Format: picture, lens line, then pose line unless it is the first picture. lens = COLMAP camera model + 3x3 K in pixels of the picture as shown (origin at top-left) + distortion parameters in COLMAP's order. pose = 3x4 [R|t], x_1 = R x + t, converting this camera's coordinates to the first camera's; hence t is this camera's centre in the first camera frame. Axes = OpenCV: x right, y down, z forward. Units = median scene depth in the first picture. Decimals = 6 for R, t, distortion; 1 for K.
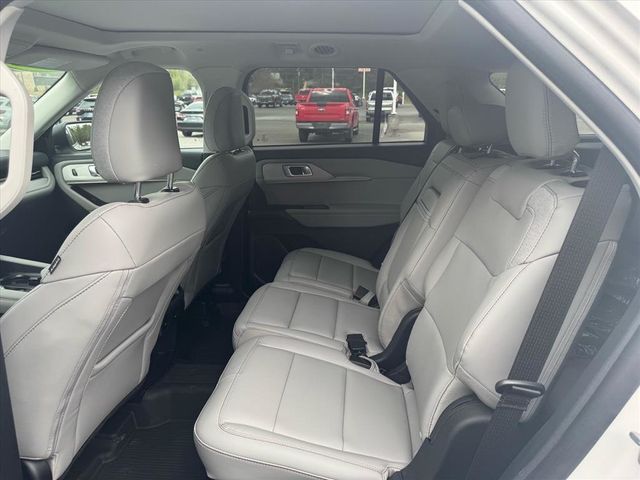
lens RADIAL K [[452.4, 0, 325.2], [0, 452.4, 242.8], [0, 0, 1]] dist [0.067868, -0.087869]
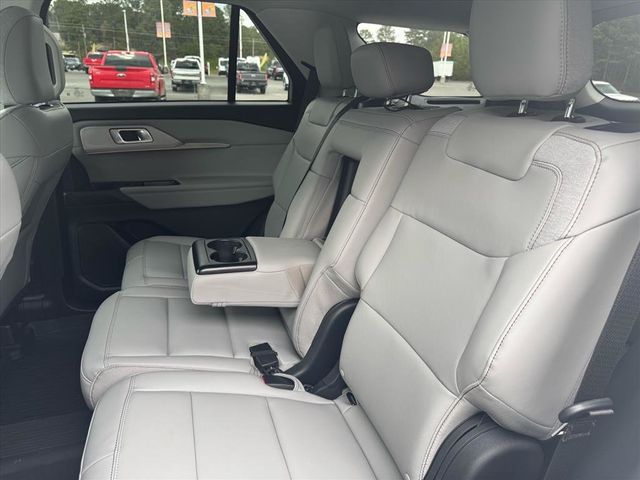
lens RADIAL K [[442.5, 0, 313.1], [0, 442.5, 239.2], [0, 0, 1]] dist [0.049582, -0.081093]
pose [[0.921451, -0.094168, 0.376909, -0.080444], [0.075588, 0.995095, 0.063822, -0.011596], [-0.381070, -0.030319, 0.924049, 0.192589]]
